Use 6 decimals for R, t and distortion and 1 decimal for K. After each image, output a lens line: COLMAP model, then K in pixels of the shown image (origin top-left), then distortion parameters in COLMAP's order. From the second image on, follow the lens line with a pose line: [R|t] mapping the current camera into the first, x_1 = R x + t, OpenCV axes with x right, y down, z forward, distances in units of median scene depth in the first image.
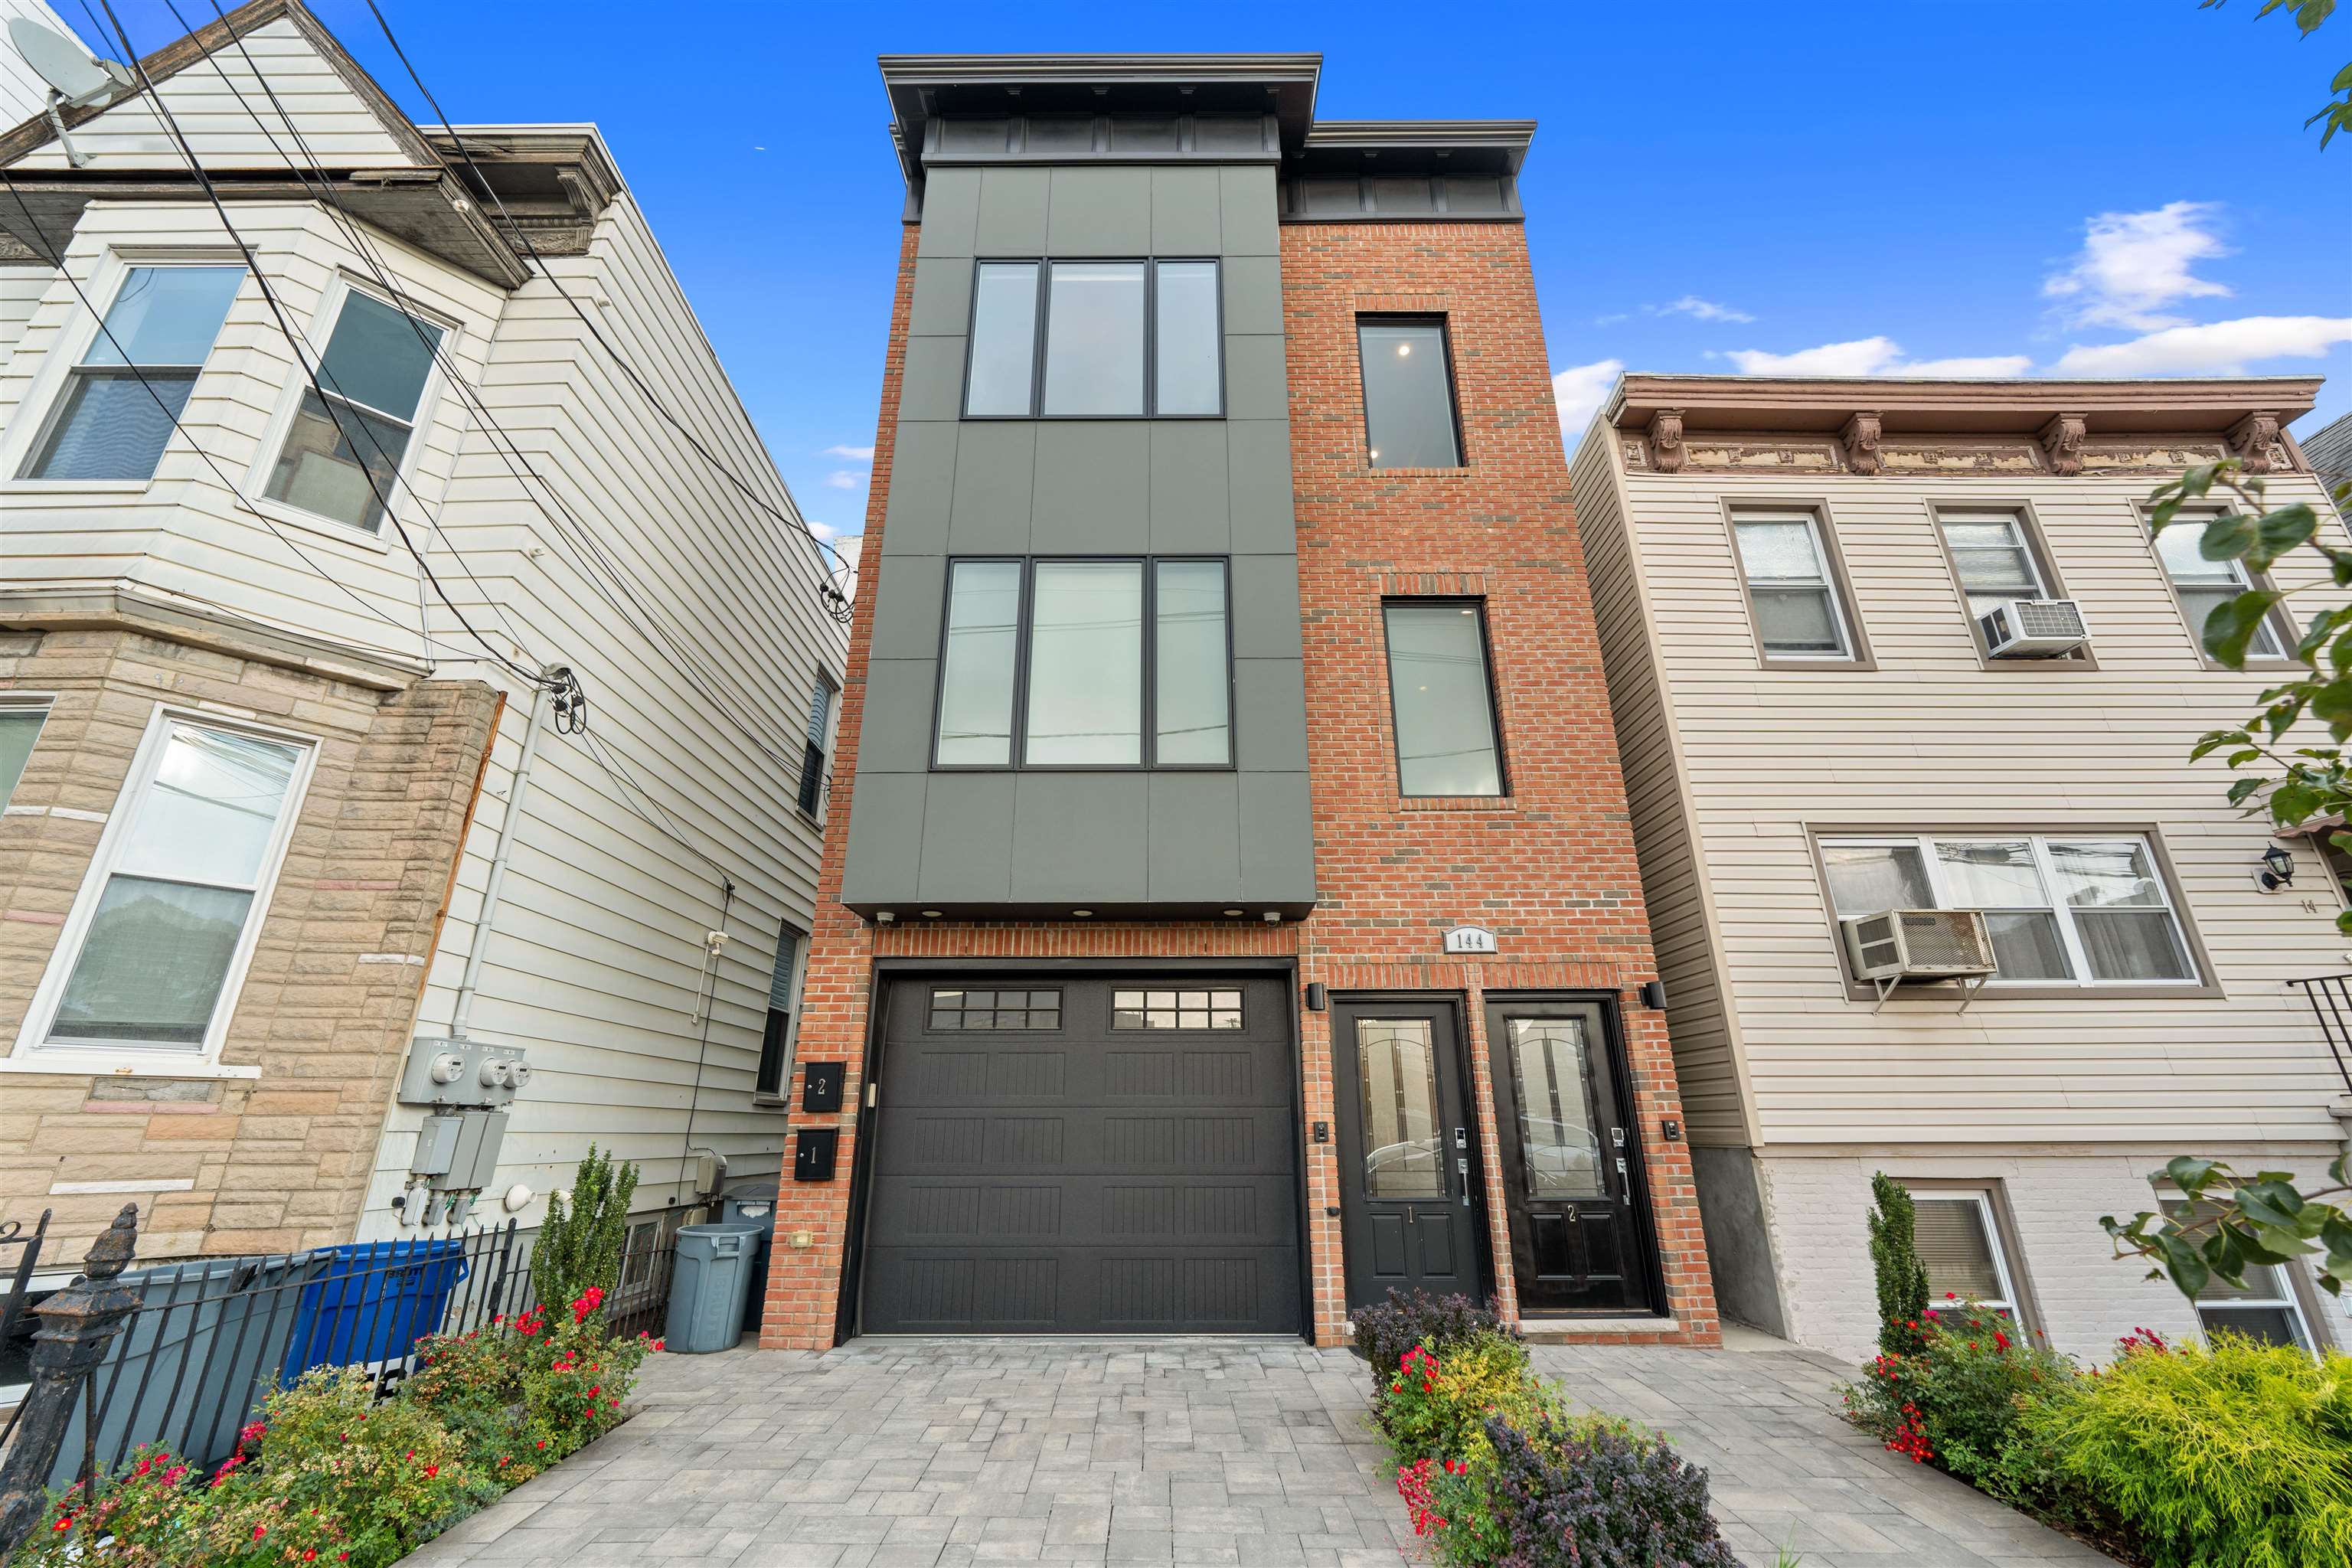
lens RADIAL K [[962.1, 0, 1175.3], [0, 962.1, 738.4], [0, 0, 1]] dist [0.000327, 0.000061]
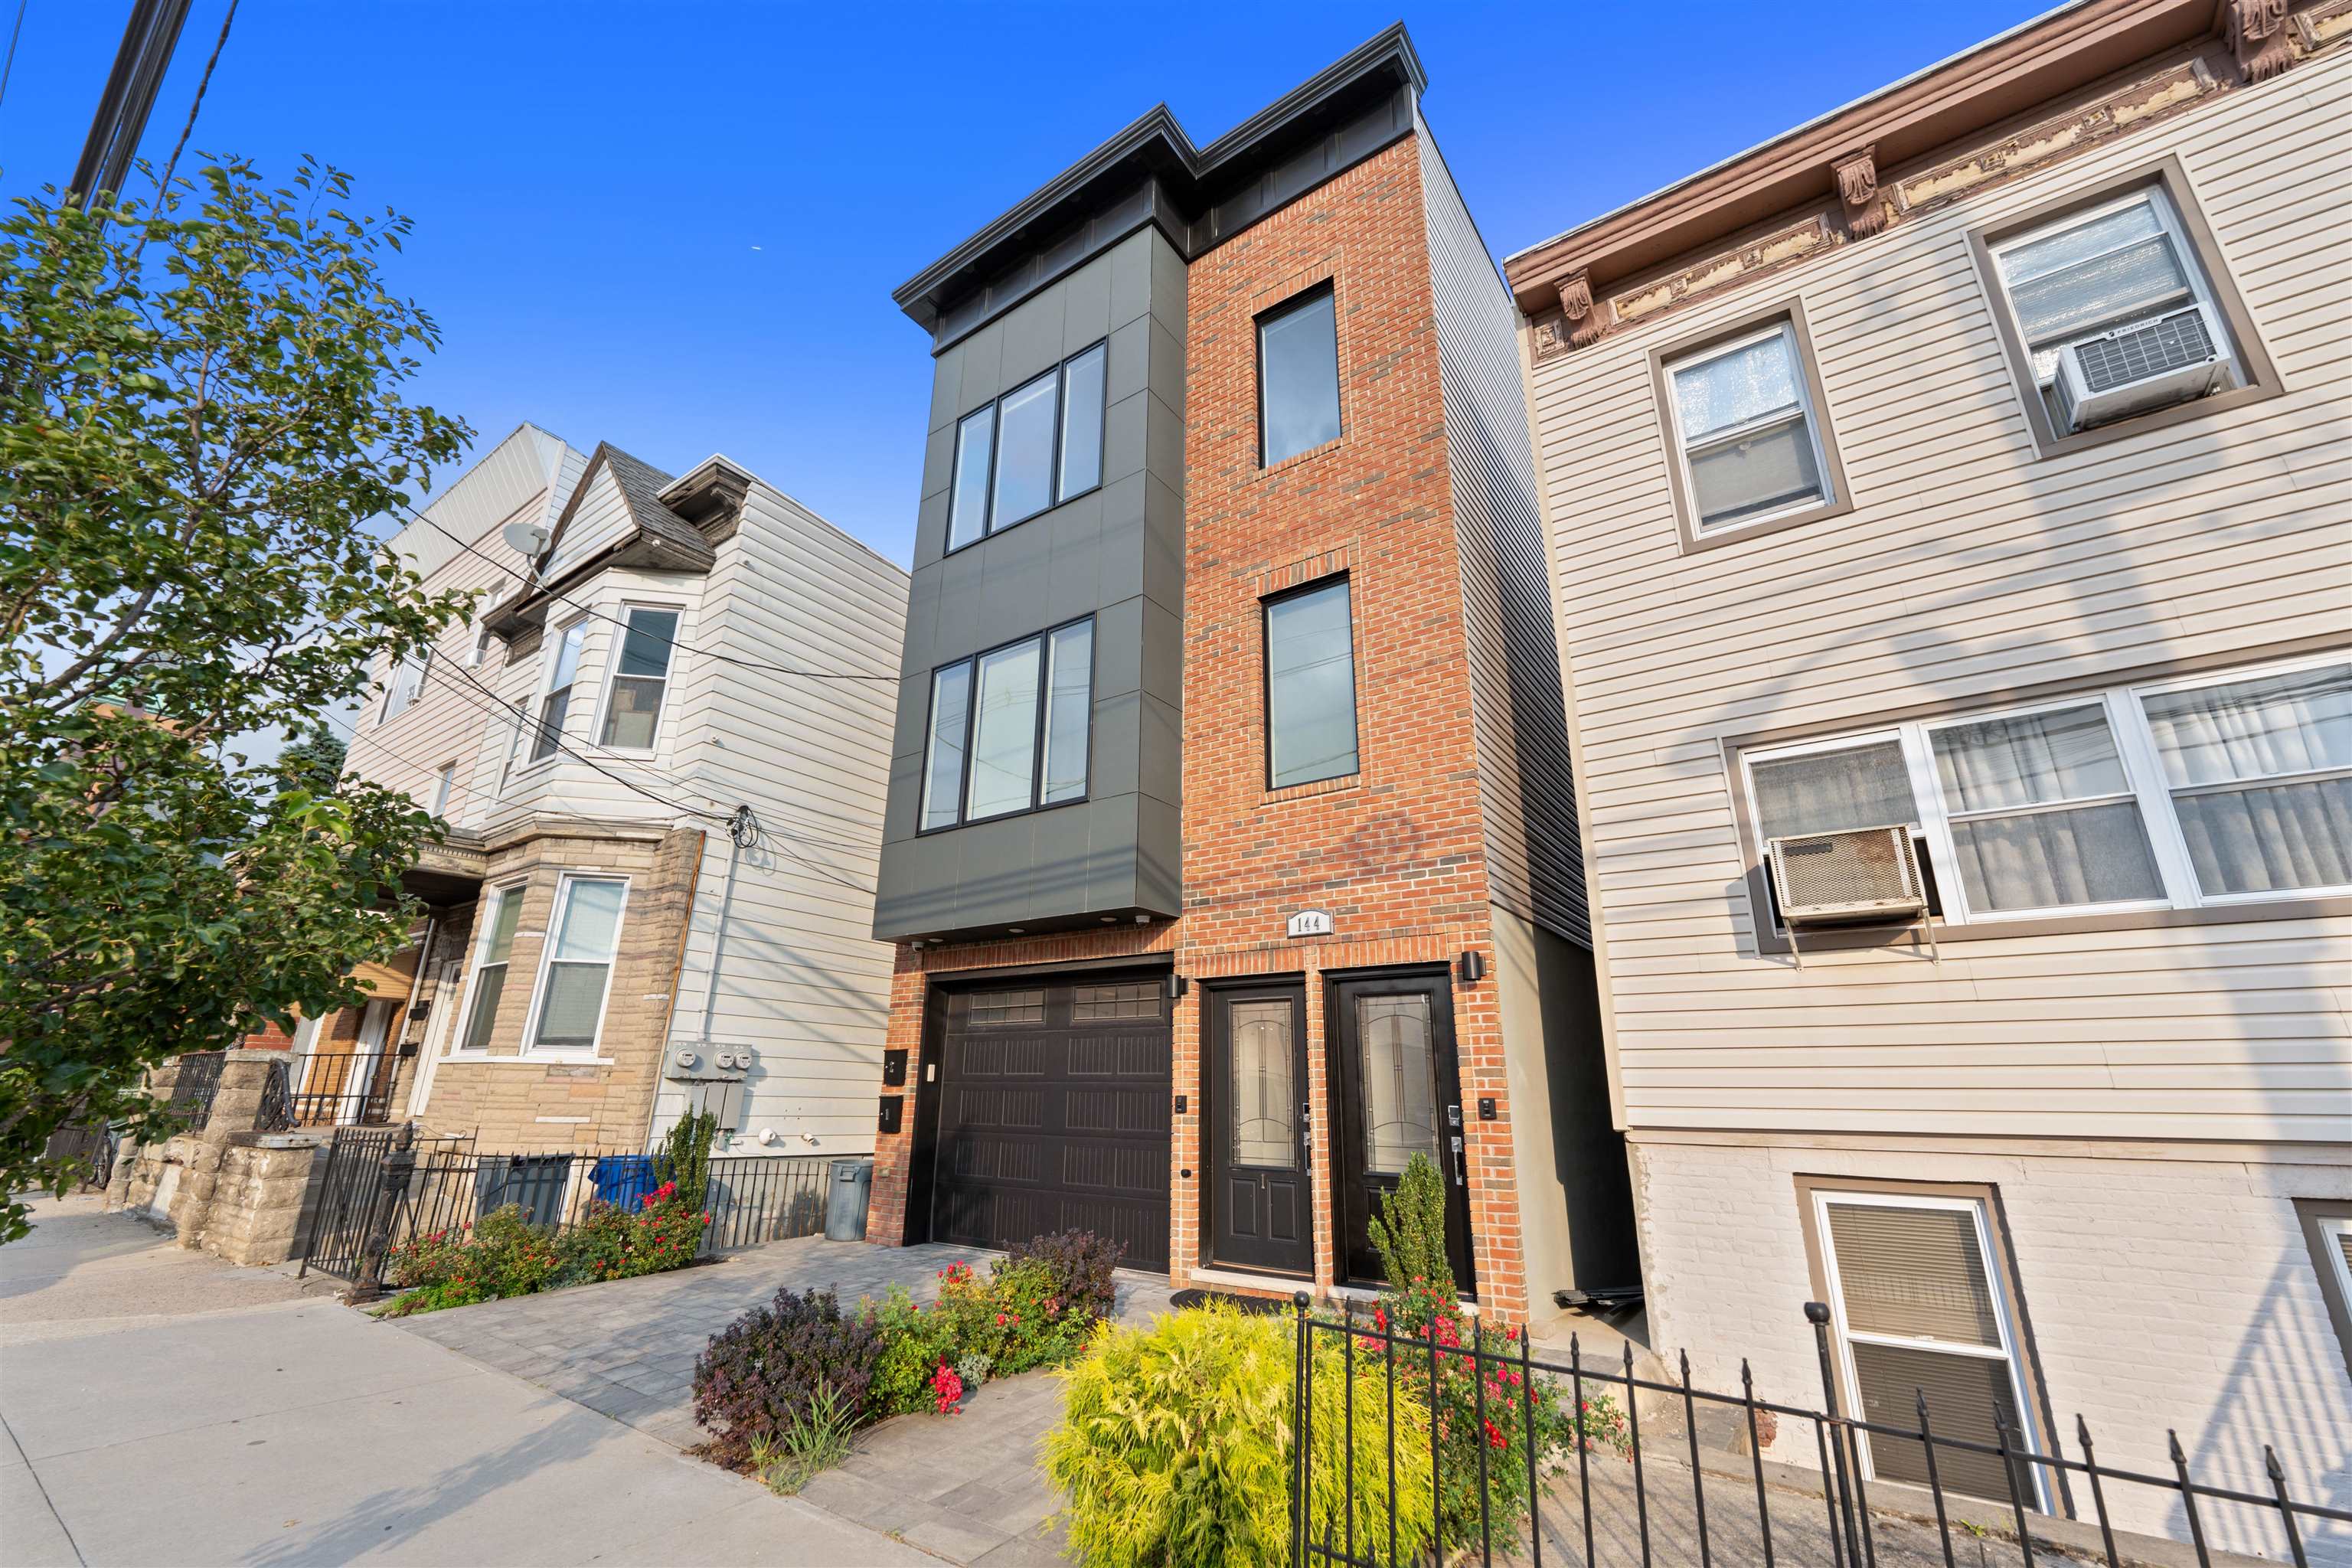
lens RADIAL K [[962.1, 0, 1175.3], [0, 962.1, 738.4], [0, 0, 1]] dist [0.000327, 0.000061]
pose [[0.808809, -0.193803, -0.555218, 0.766670], [0.209099, 0.977213, -0.036501, 0.022551], [0.549641, -0.086573, 0.830903, 0.076343]]
